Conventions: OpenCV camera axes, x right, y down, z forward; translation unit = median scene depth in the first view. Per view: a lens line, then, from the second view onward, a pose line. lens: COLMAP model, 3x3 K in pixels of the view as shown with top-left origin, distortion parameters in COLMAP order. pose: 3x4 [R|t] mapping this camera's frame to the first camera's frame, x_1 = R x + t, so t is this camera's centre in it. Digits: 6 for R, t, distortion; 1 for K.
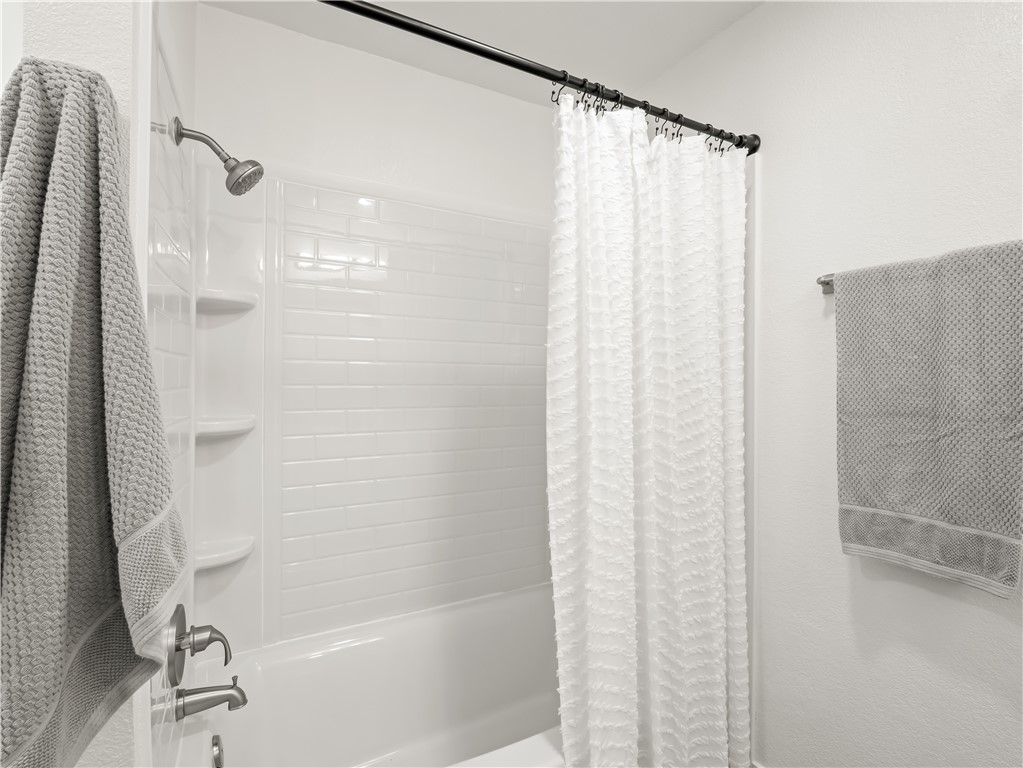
lens RADIAL K [[498.2, 0, 511.4], [0, 498.2, 373.6], [0, 0, 1]] dist [-0.019753, -0.000390]
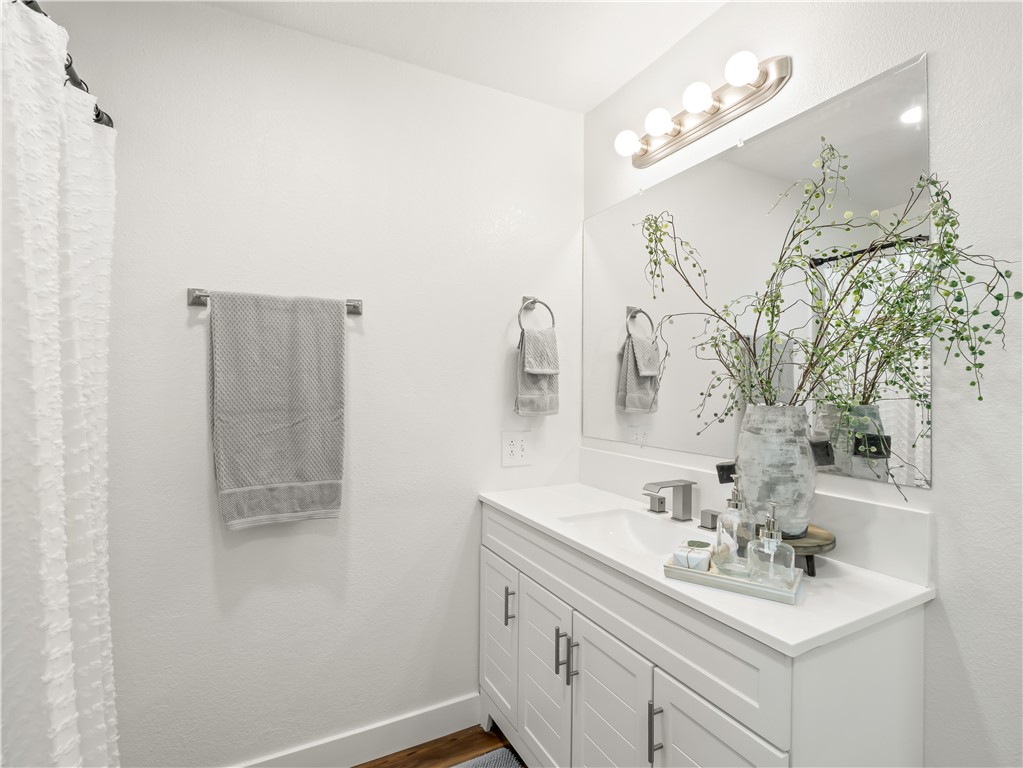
lens RADIAL K [[484.9, 0, 510.2], [0, 484.9, 376.0], [0, 0, 1]] dist [-0.030346, -0.000182]
pose [[0.014930, 0.012536, 0.999810, -0.461583], [-0.014353, 0.999821, -0.012321, -0.002620], [-0.999786, -0.014166, 0.015107, 0.306184]]
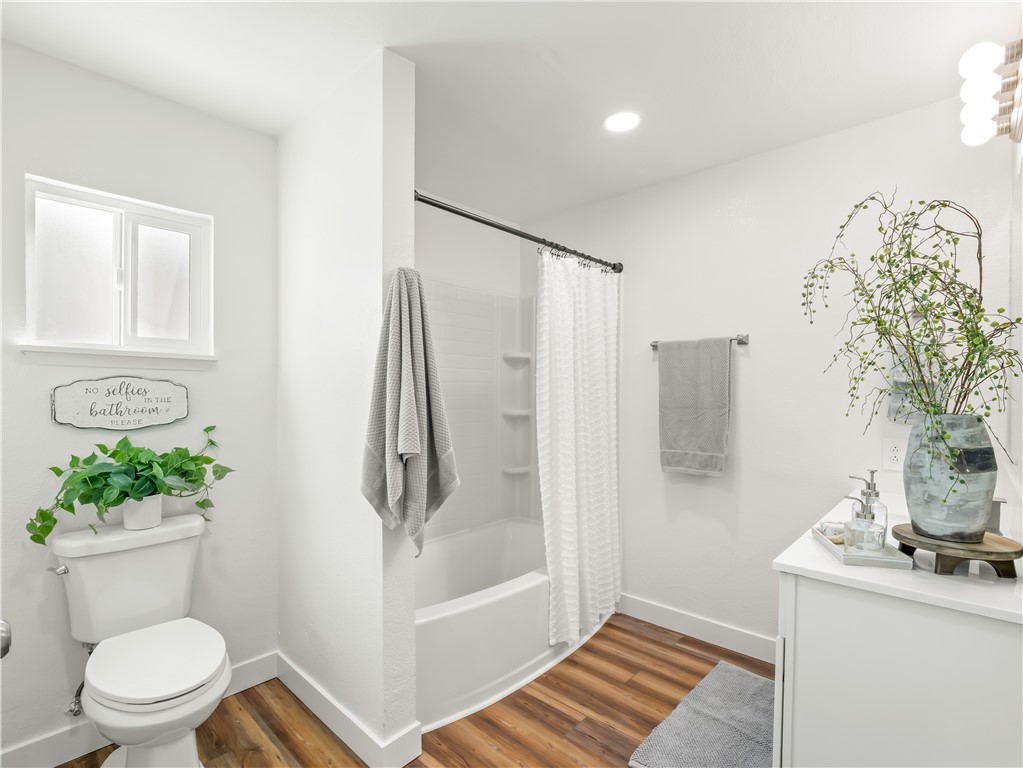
lens RADIAL K [[490.0, 0, 511.5], [0, 490.0, 384.0], [0, 0, 1]] dist [-0.030598, 0.000006]
pose [[0.946484, 0.002021, 0.322744, -0.654058], [-0.001971, 0.999998, -0.000480, -0.021359], [-0.322745, -0.000182, 0.946486, -0.827638]]
